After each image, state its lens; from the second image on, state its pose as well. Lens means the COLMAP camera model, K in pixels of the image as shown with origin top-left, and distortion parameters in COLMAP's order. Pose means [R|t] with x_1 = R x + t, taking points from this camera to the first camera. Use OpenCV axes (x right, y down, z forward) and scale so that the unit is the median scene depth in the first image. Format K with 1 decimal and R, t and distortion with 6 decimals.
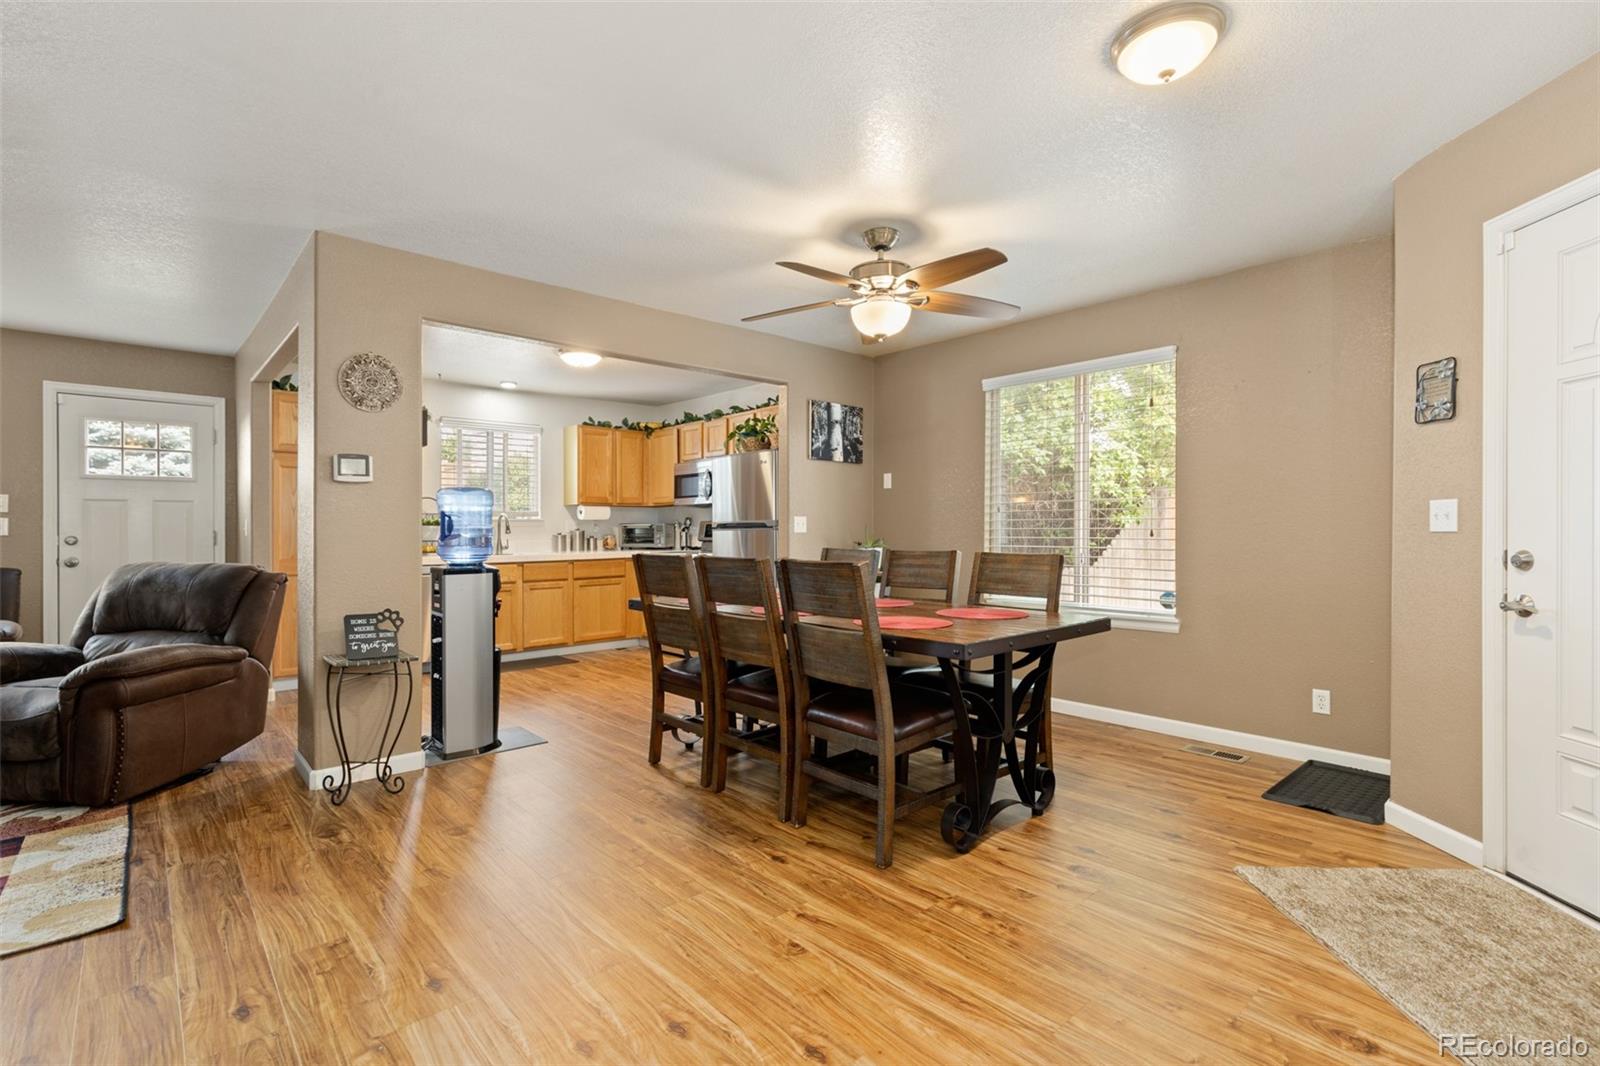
lens RADIAL K [[733.4, 0, 790.1], [0, 733.4, 533.6], [0, 0, 1]] dist [0.007400, -0.000526]
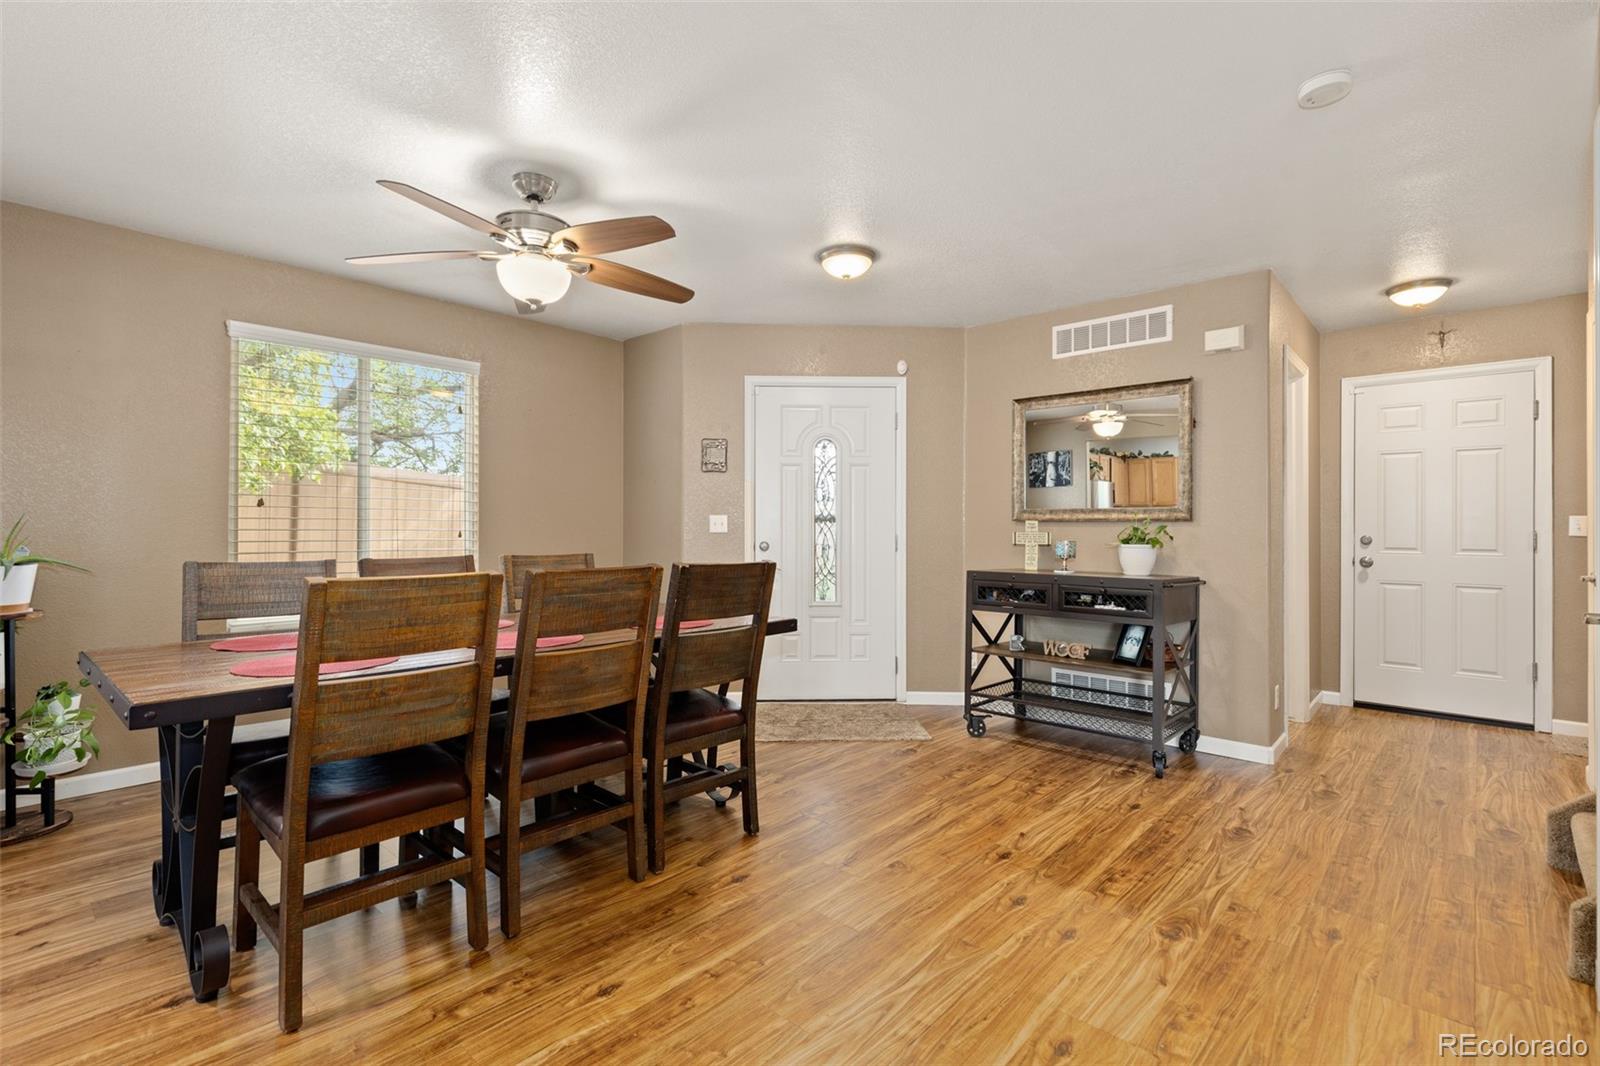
lens RADIAL K [[733.4, 0, 791.2], [0, 733.4, 527.4], [0, 0, 1]] dist [0.007400, -0.000526]
pose [[-0.097469, 0.005570, 0.995223, -0.446910], [0.002053, 0.999983, -0.005396, -0.002214], [-0.995236, 0.001518, -0.097479, 0.473395]]
